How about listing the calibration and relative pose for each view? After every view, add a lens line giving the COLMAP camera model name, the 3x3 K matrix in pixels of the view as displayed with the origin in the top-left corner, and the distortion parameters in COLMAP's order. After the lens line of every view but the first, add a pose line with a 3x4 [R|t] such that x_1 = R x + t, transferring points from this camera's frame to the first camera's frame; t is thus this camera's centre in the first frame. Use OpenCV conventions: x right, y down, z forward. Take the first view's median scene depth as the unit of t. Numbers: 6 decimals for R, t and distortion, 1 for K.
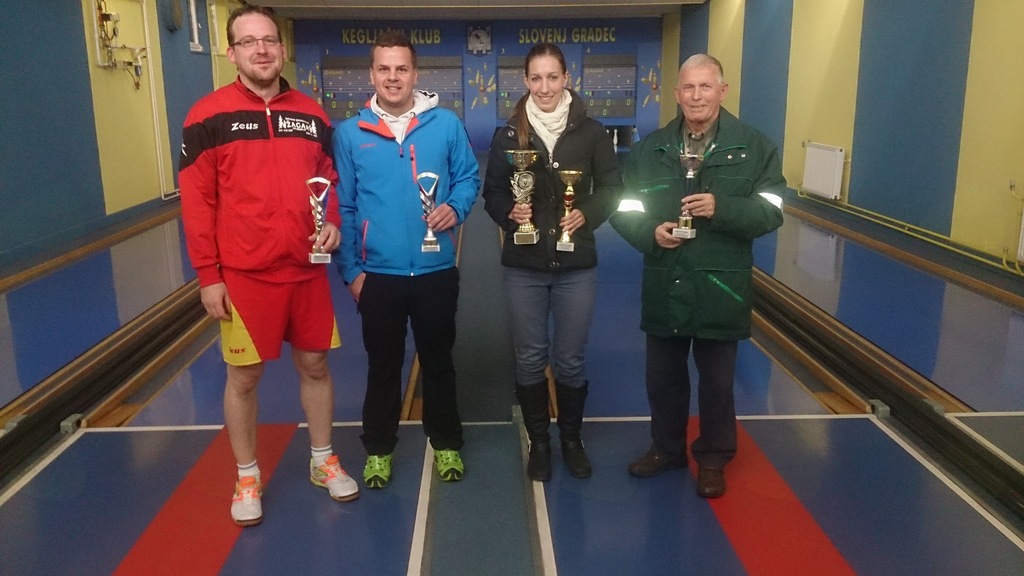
lens RADIAL K [[891.8, 0, 507.7], [0, 891.8, 294.7], [0, 0, 1]] dist [0.086001, -0.098389]
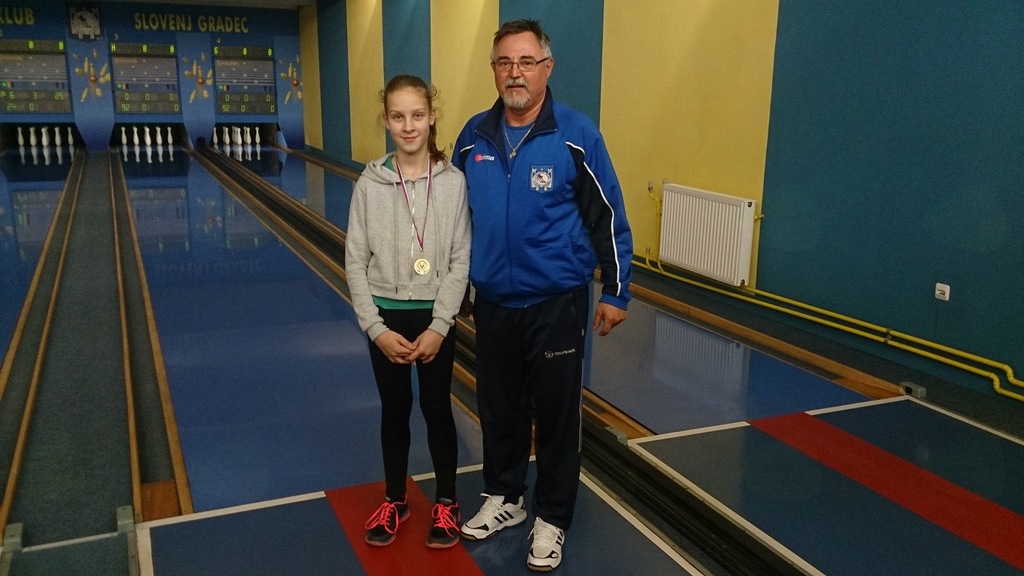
lens RADIAL K [[891.8, 0, 507.7], [0, 891.8, 294.7], [0, 0, 1]] dist [0.086001, -0.098389]
pose [[0.927800, -0.066868, 0.367036, 0.041656], [0.065958, 0.997709, 0.015036, -0.040580], [-0.367201, 0.010258, 0.930085, 0.189904]]
